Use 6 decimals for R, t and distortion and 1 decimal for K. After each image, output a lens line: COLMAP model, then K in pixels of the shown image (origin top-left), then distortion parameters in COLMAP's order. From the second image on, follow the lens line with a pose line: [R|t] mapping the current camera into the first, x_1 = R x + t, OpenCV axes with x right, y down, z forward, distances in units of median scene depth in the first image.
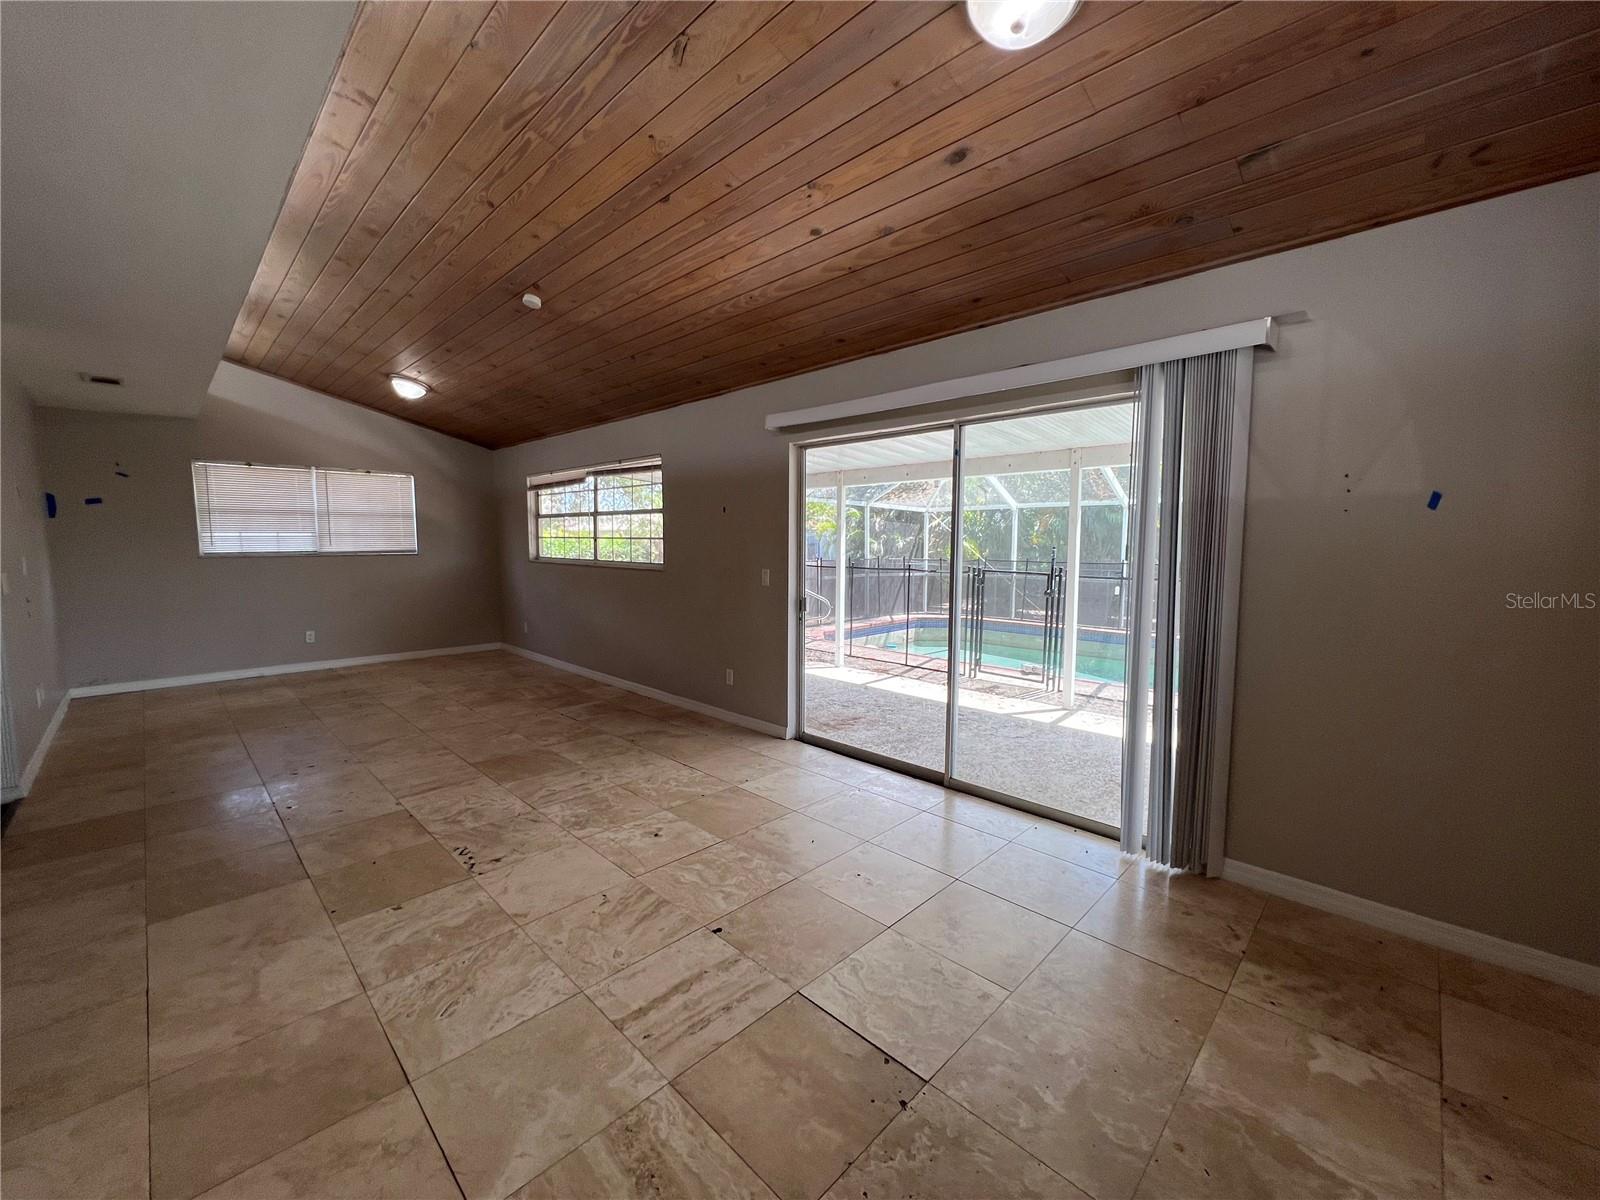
lens RADIAL K [[639.1, 0, 795.7], [0, 639.1, 598.9], [0, 0, 1]] dist [-0.005802, 0.001245]
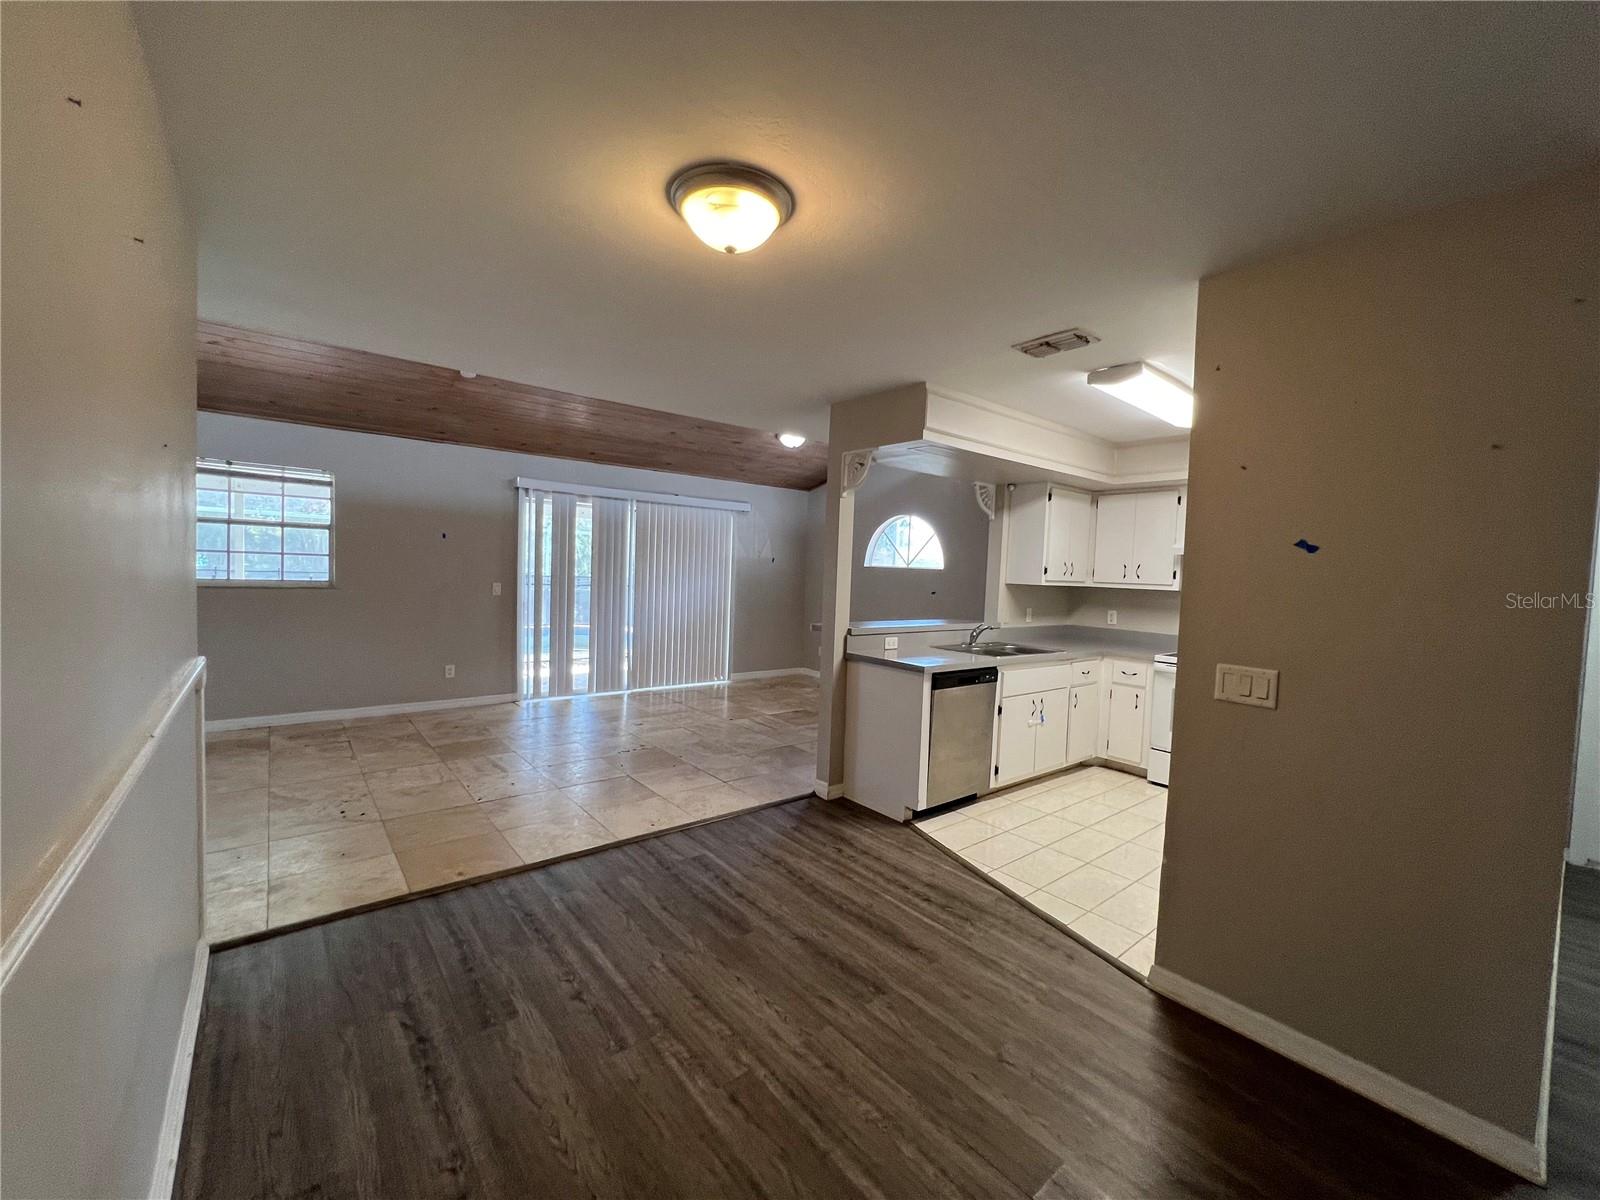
lens RADIAL K [[639.1, 0, 793.0], [0, 639.1, 601.7], [0, 0, 1]] dist [-0.005802, 0.001245]
pose [[0.115665, -0.053650, 0.991838, -1.790762], [0.052385, 0.997480, 0.047846, -0.051902], [-0.991906, 0.046424, 0.118184, 0.276582]]
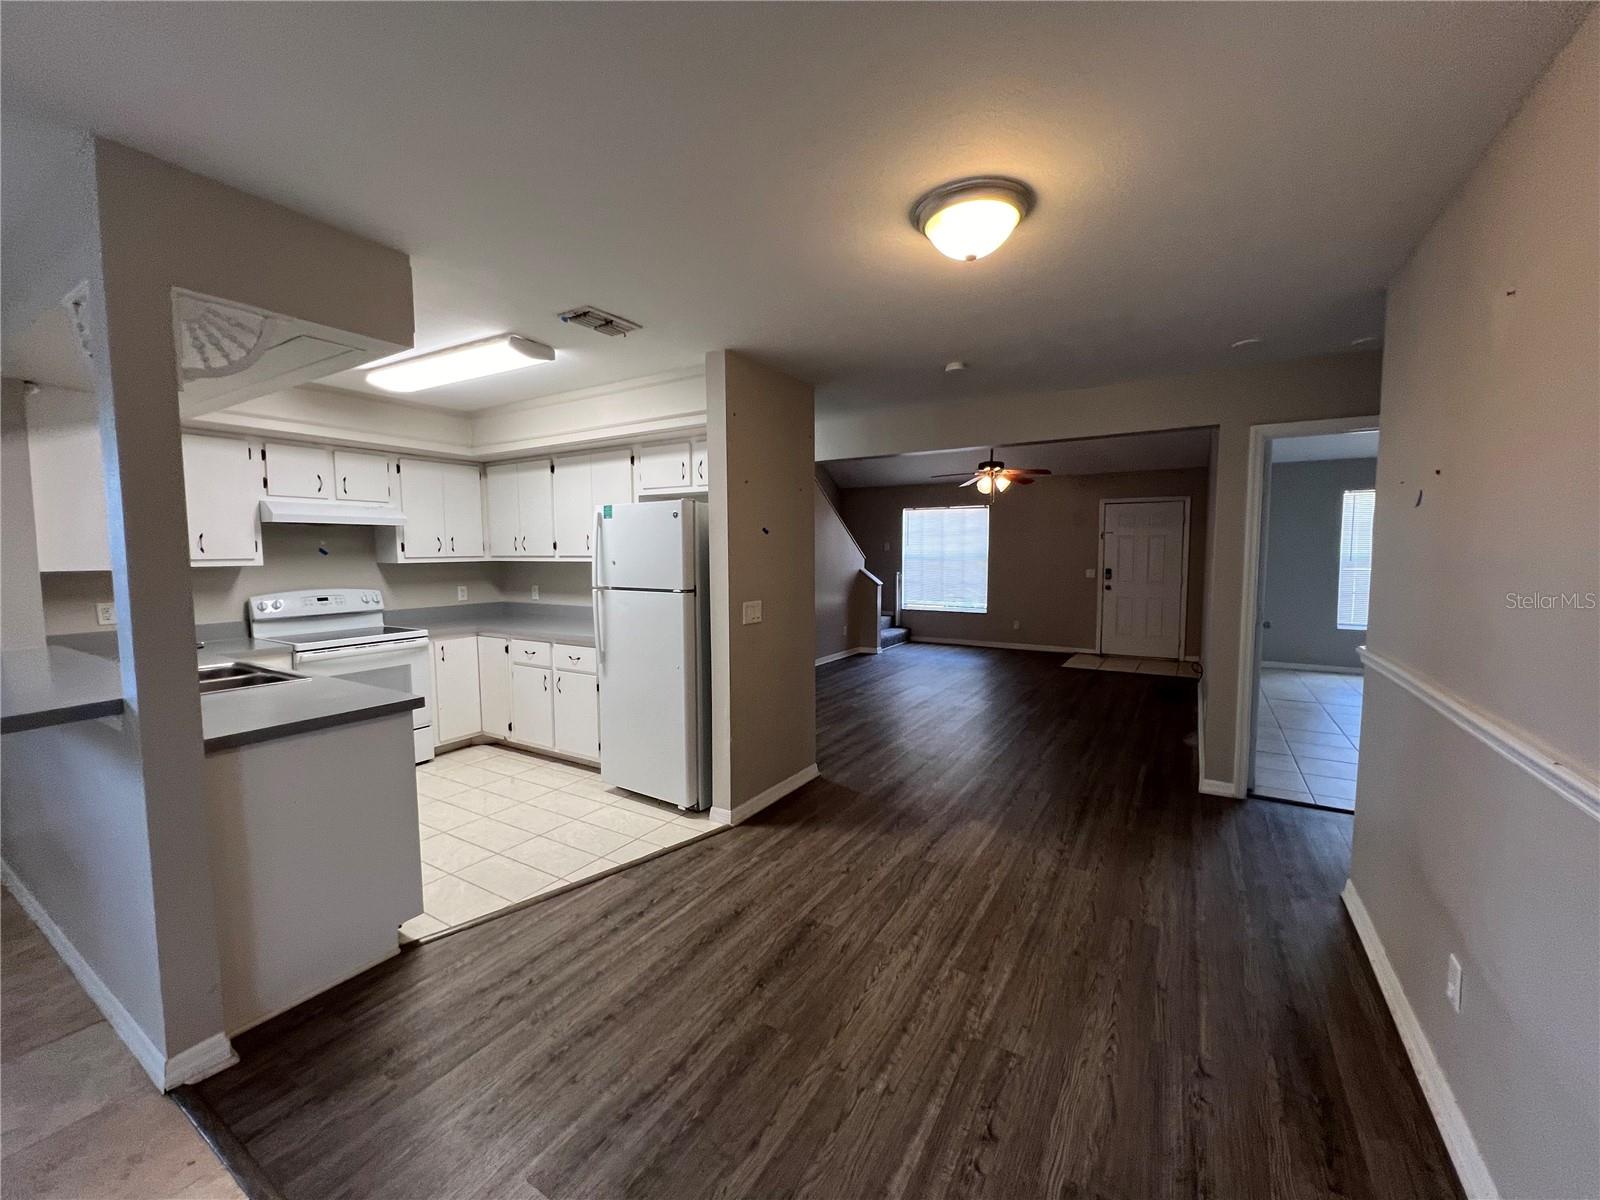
lens RADIAL K [[639.1, 0, 797.6], [0, 639.1, 599.8], [0, 0, 1]] dist [-0.005802, 0.001245]
pose [[-0.975689, 0.017246, -0.218482, -0.981146], [-0.019639, 0.986008, 0.165536, -0.113397], [0.218280, 0.165803, -0.961698, 0.934290]]
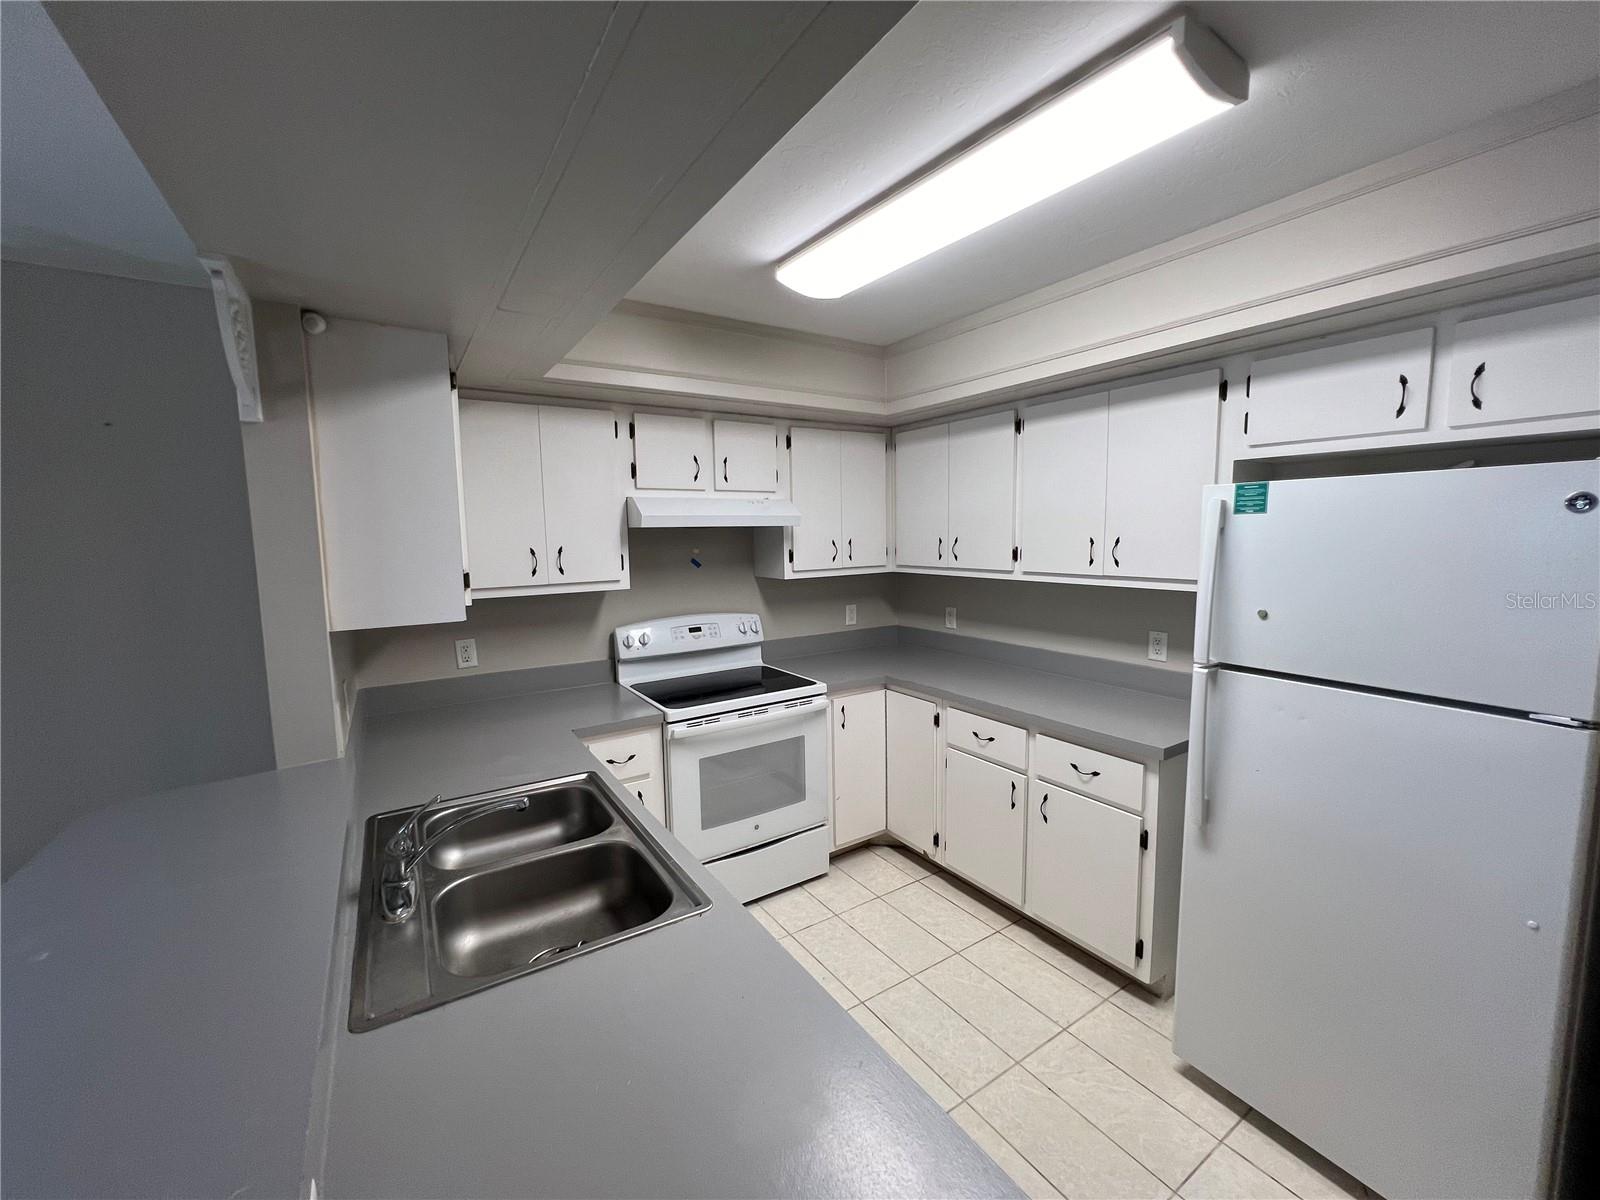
lens RADIAL K [[639.1, 0, 798.2], [0, 639.1, 599.1], [0, 0, 1]] dist [-0.005802, 0.001245]
pose [[-0.974216, -0.012270, 0.225285, -0.794069], [0.032987, 0.980043, 0.196029, -0.108035], [-0.223194, 0.198406, -0.954369, 0.558830]]
